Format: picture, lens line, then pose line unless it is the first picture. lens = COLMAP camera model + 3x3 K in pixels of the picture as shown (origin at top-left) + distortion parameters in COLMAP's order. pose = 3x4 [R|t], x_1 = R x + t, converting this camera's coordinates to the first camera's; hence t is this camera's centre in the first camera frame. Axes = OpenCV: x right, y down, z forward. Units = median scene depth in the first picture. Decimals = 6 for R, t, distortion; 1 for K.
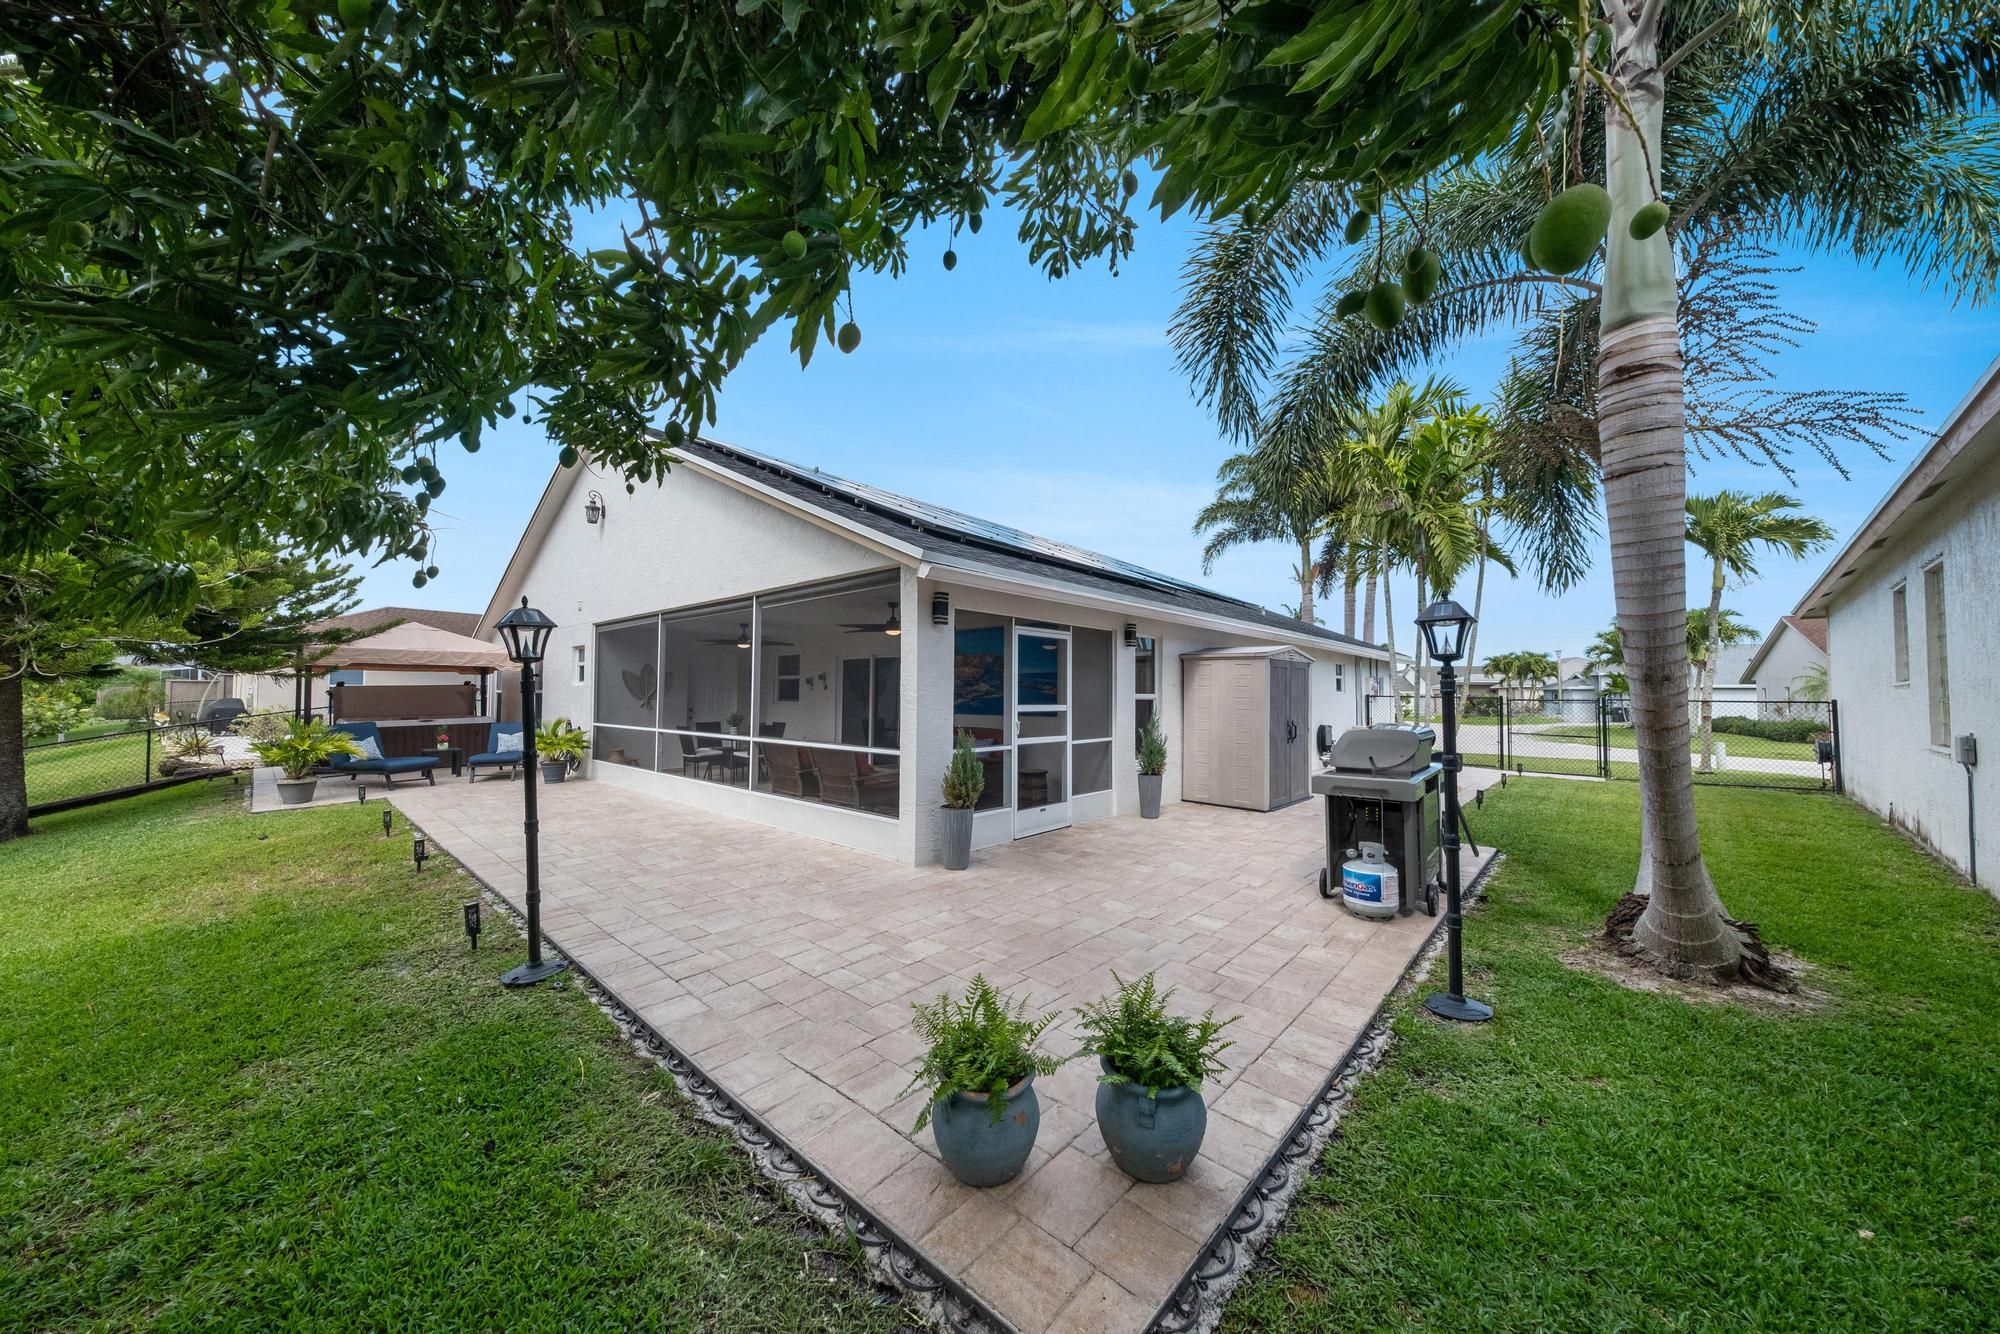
lens RADIAL K [[678.7, 0, 1005.4], [0, 678.7, 664.8], [0, 0, 1]] dist [0.002741, -0.001117]
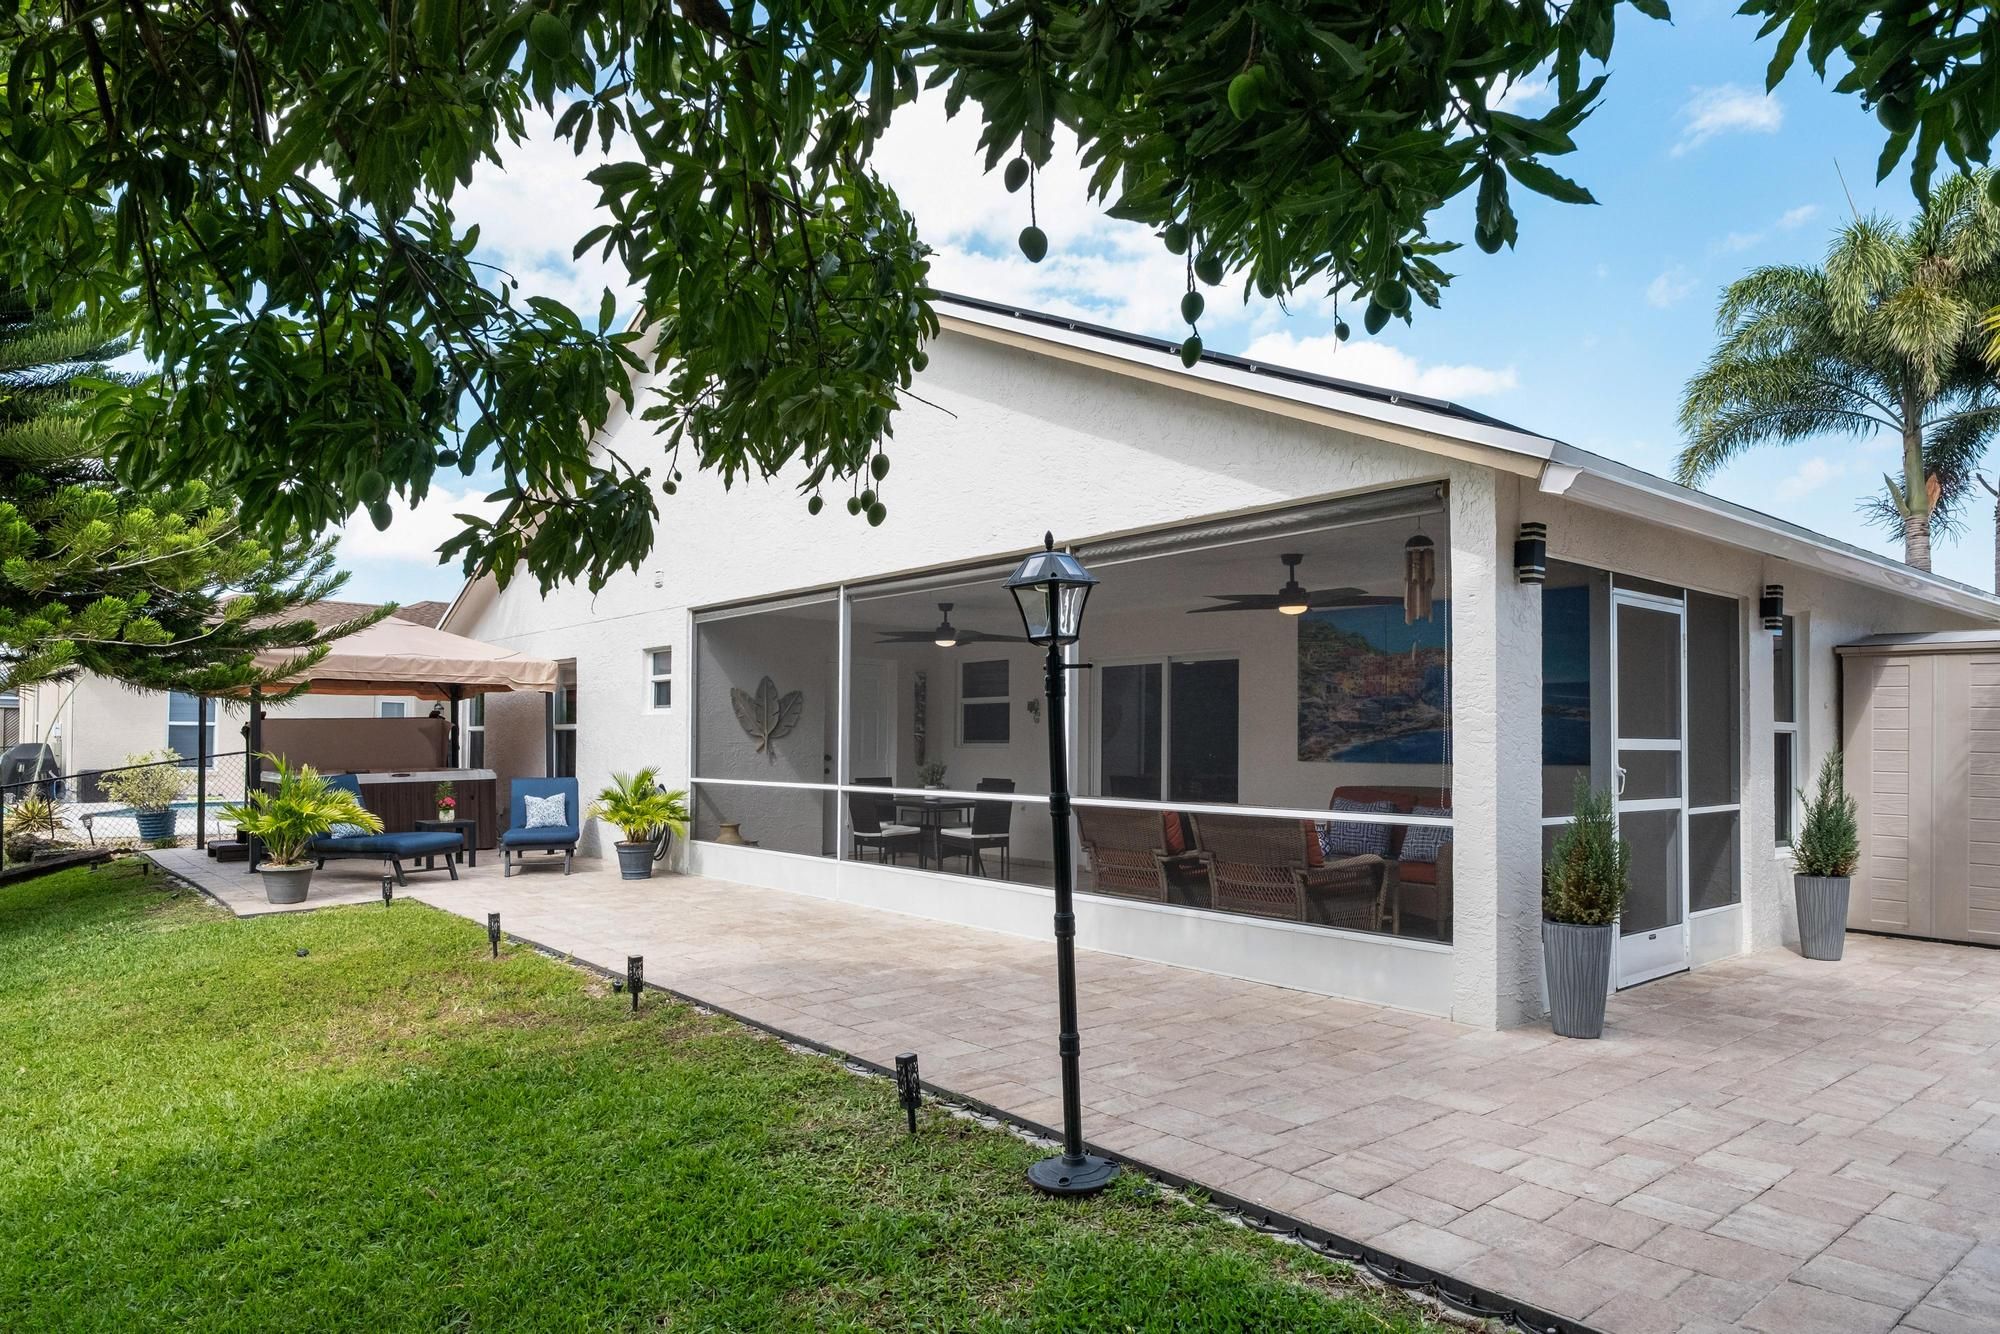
lens RADIAL K [[1248.0, 0, 979.3], [0, 1248.0, 679.1], [0, 0, 1]] dist [0.012546, -0.011653]
pose [[0.990053, -0.007099, -0.140517, -0.313961], [0.005831, 0.999938, -0.009436, 0.018262], [0.140576, 0.008523, 0.990033, -0.042518]]
